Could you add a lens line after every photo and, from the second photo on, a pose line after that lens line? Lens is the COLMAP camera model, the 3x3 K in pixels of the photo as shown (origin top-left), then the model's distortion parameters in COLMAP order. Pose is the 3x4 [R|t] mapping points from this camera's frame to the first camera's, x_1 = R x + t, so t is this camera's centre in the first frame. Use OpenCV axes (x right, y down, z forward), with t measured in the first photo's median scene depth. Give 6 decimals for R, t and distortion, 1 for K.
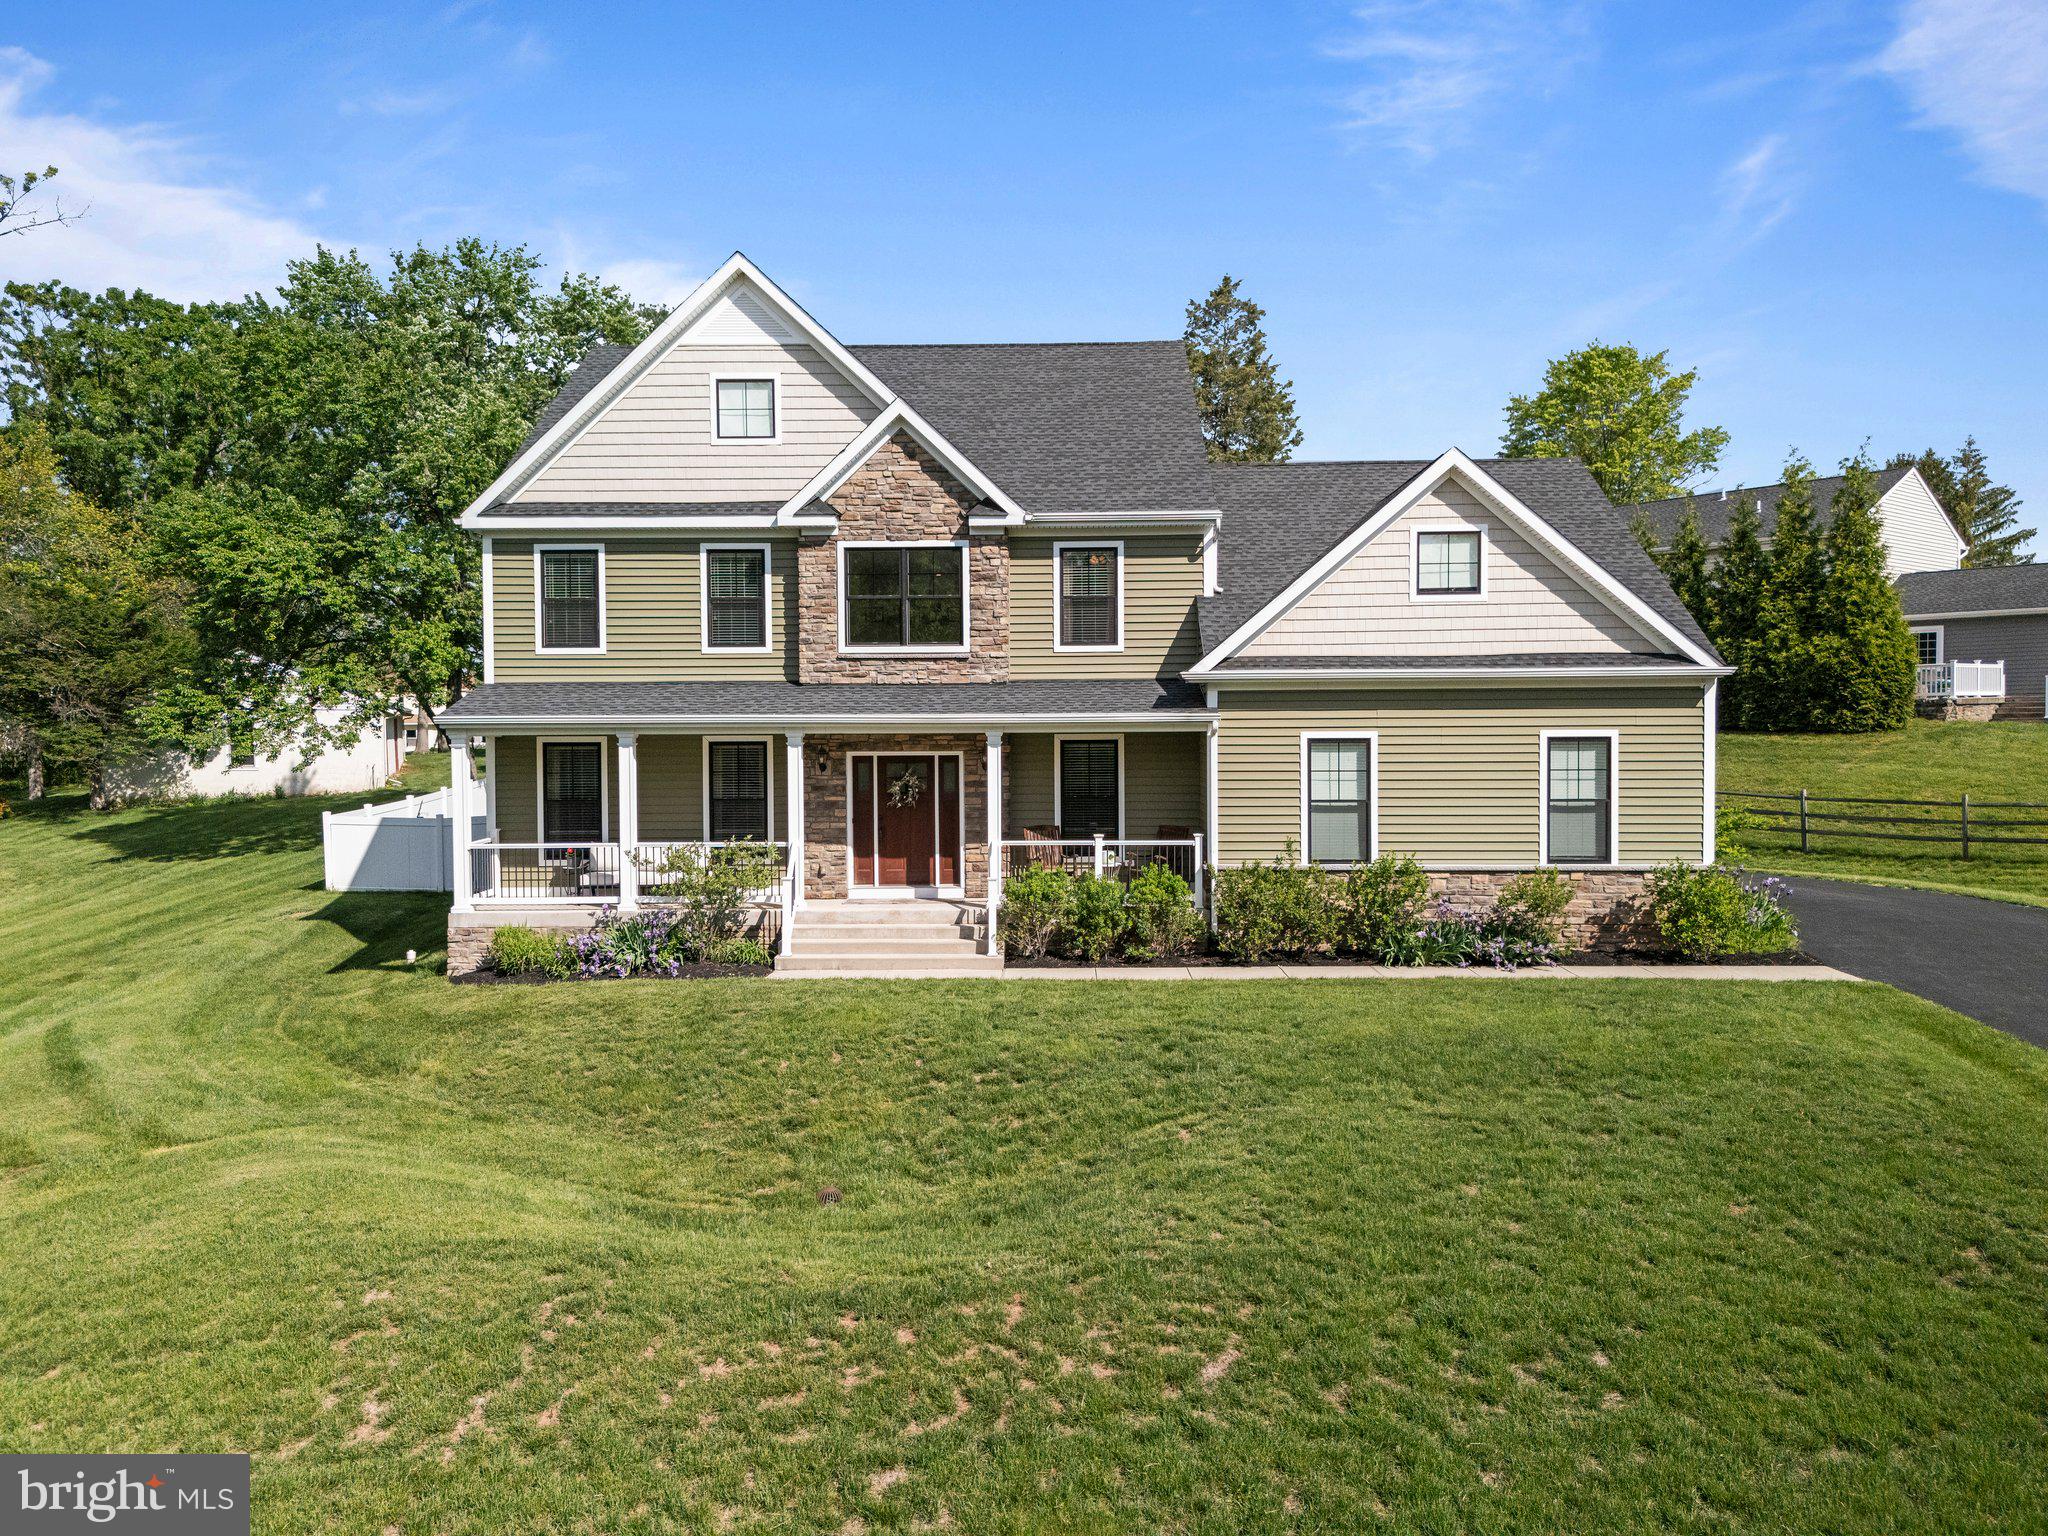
lens RADIAL K [[1464.3, 0, 1034.5], [0, 1464.3, 765.4], [0, 0, 1]] dist [0.085311, -0.043195]
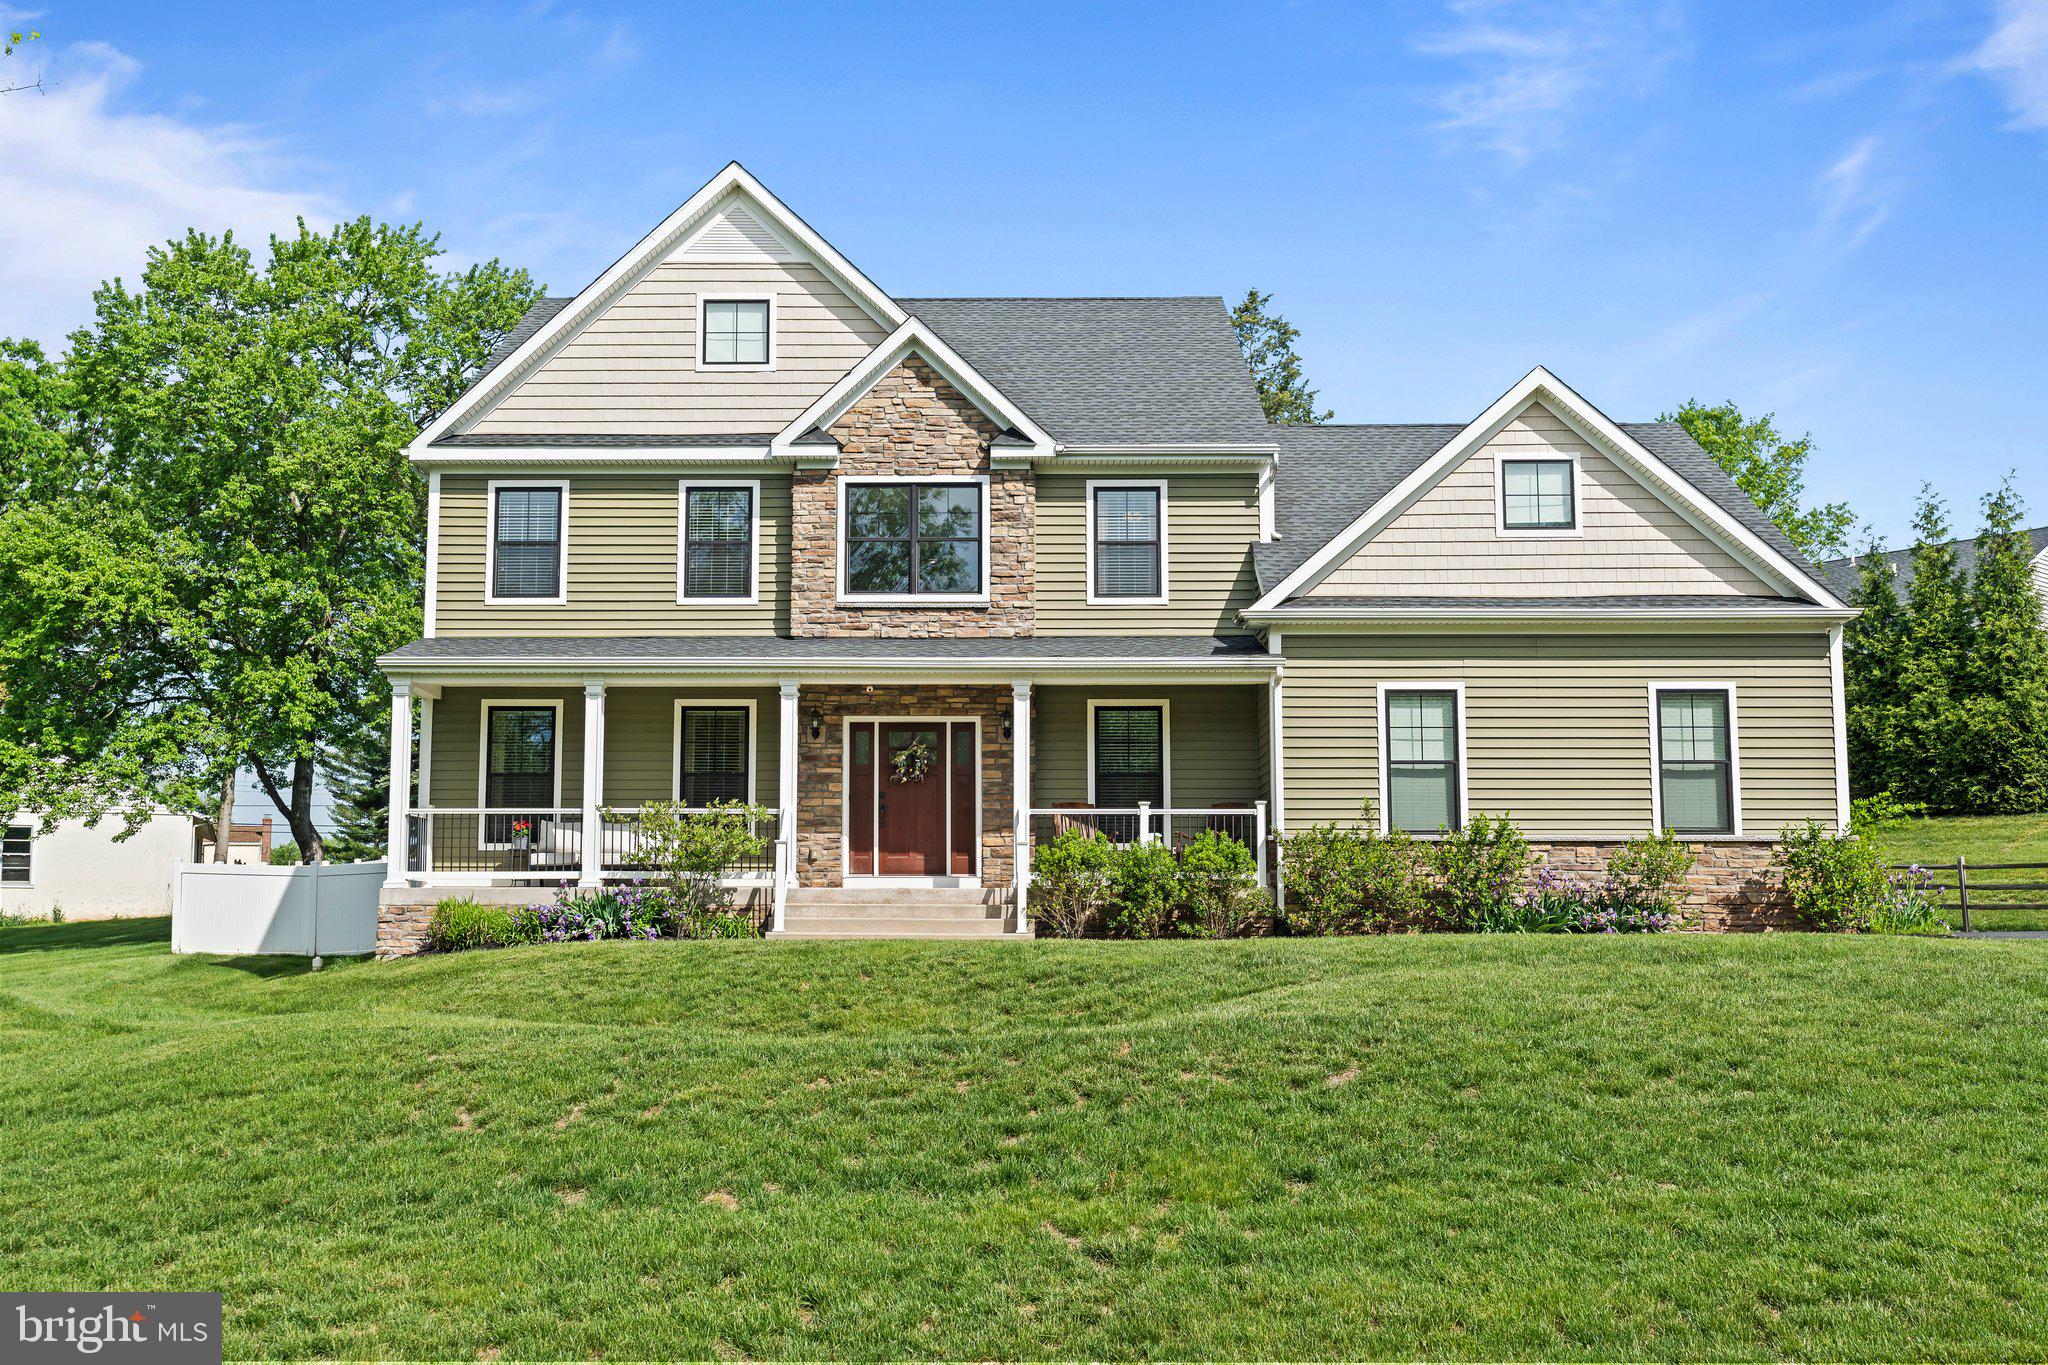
lens RADIAL K [[1939.5, 0, 1020.7], [0, 1939.5, 707.0], [0, 0, 1]] dist [0.006010, 0.006513]
pose [[0.999815, 0.007623, 0.017665, -0.045606], [-0.005035, 0.989824, -0.142210, 0.145303], [-0.018569, 0.142095, 0.989679, -0.117221]]
